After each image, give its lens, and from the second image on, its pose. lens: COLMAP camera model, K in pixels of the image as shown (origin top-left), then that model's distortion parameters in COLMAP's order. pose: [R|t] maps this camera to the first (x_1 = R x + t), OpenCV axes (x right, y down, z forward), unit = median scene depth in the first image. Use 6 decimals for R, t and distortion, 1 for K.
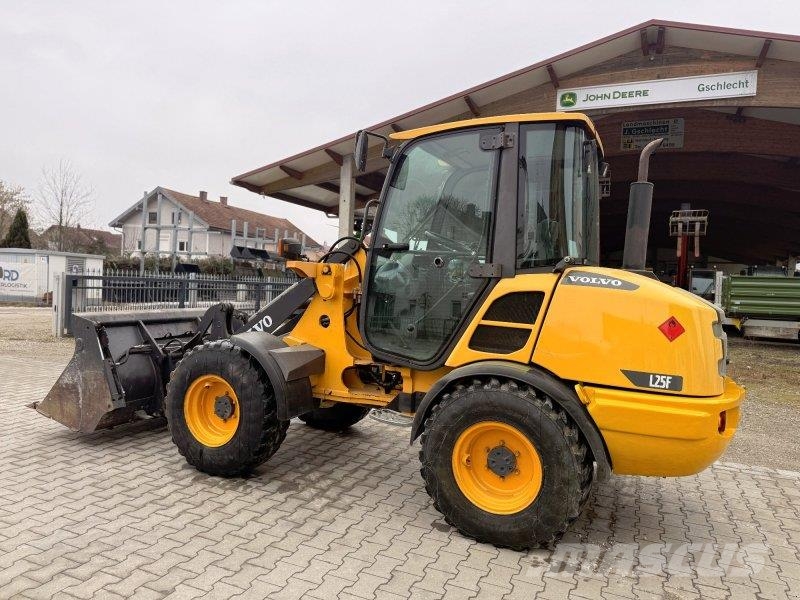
lens RADIAL K [[559.2, 0, 398.8], [0, 559.2, 309.6], [0, 0, 1]] dist [0.046852, -0.055213]
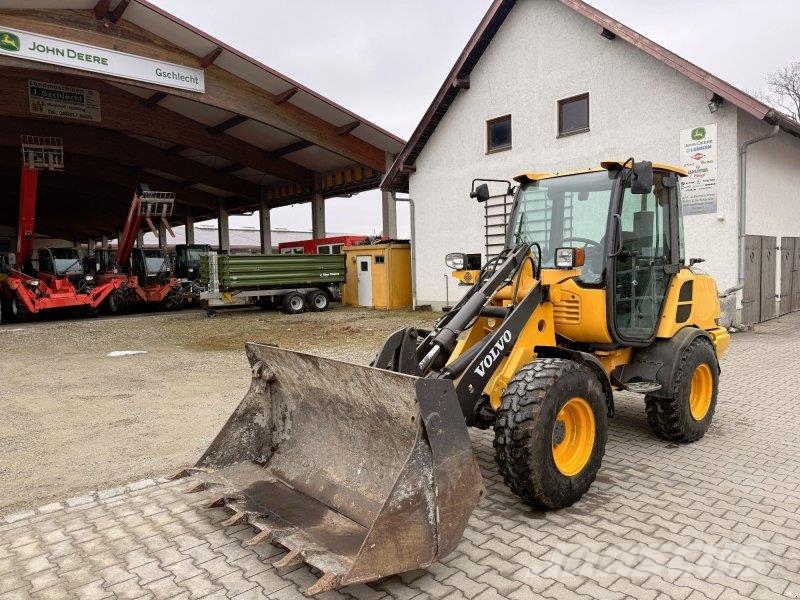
lens RADIAL K [[559.2, 0, 398.8], [0, 559.2, 309.6], [0, 0, 1]] dist [0.046852, -0.055213]
pose [[0.403283, -0.123641, 0.906684, -1.262628], [0.079744, 0.991809, 0.099780, -0.142795], [-0.911594, 0.032063, 0.409840, 0.876265]]
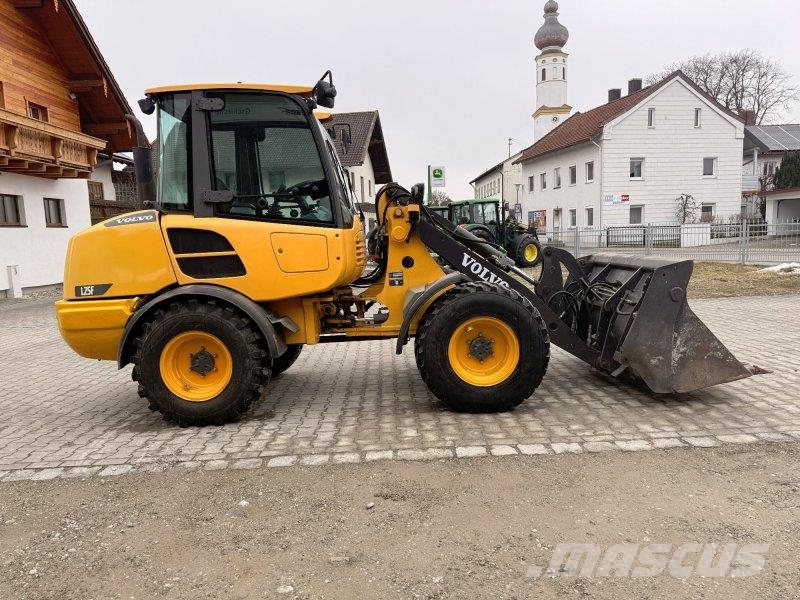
lens RADIAL K [[551.0, 0, 404.6], [0, 551.0, 307.2], [0, 0, 1]] dist [0.101669, -0.130285]
pose [[-0.904003, 0.046526, -0.424987, 0.399564], [-0.020983, 0.988035, 0.152799, -0.061567], [0.427011, 0.147048, -0.892210, 2.206683]]
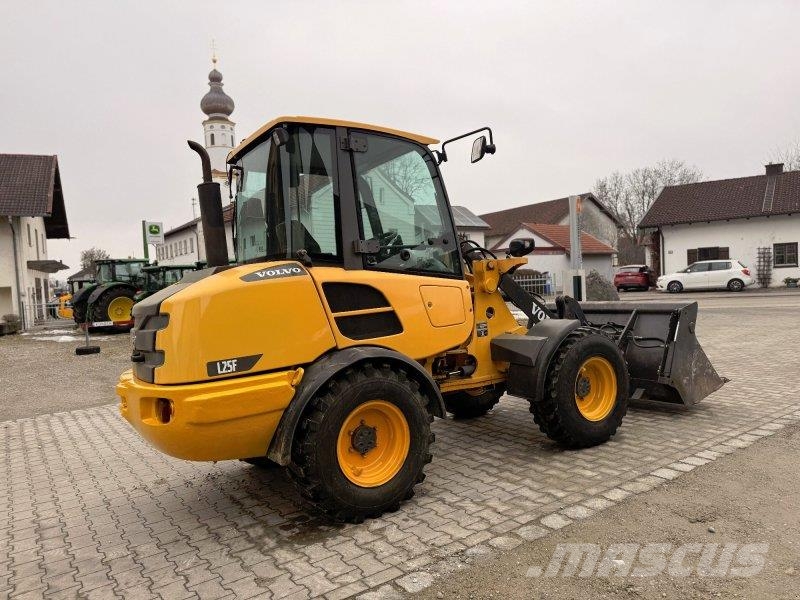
lens RADIAL K [[559.2, 0, 398.8], [0, 559.2, 309.6], [0, 0, 1]] dist [0.046852, -0.055213]
pose [[-0.525137, 0.029453, -0.850508, 1.008144], [-0.007439, 0.999204, 0.039195, -0.031816], [0.850985, 0.026910, -0.524499, 1.639911]]
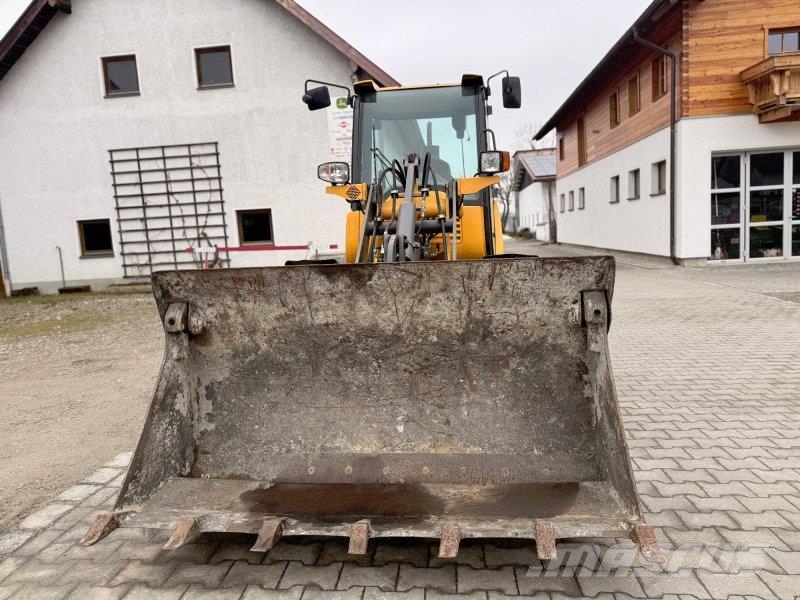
lens RADIAL K [[562.9, 0, 402.0], [0, 562.9, 299.5], [0, 0, 1]] dist [0.036177, -0.040477]
pose [[-0.321694, -0.138025, 0.936729, -1.088999], [0.076266, 0.982326, 0.170935, -0.056376], [-0.943767, 0.126429, -0.305482, 1.482203]]
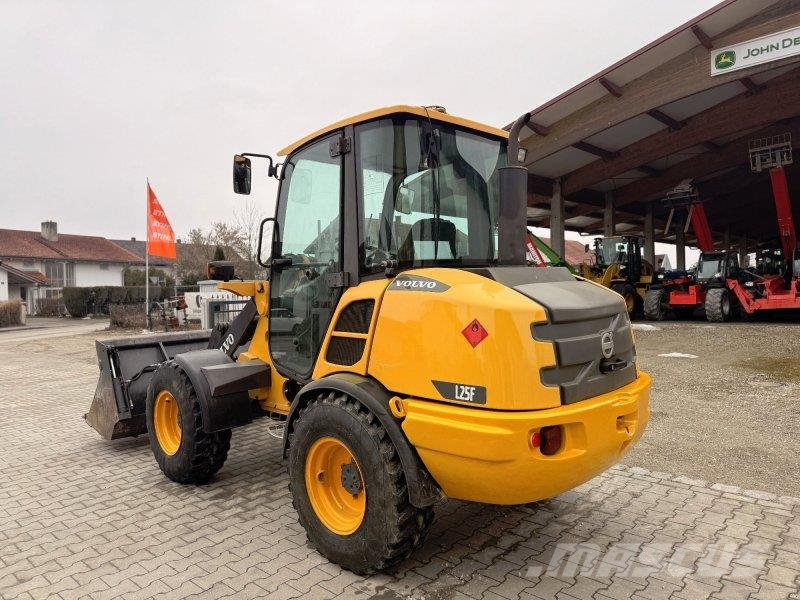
lens RADIAL K [[562.9, 0, 402.0], [0, 562.9, 299.5], [0, 0, 1]] dist [0.036177, -0.040477]
pose [[0.941303, -0.066274, -0.330992, 0.488422], [0.056450, 0.997635, -0.039217, 0.007129], [0.332809, 0.018230, 0.942818, 0.094094]]
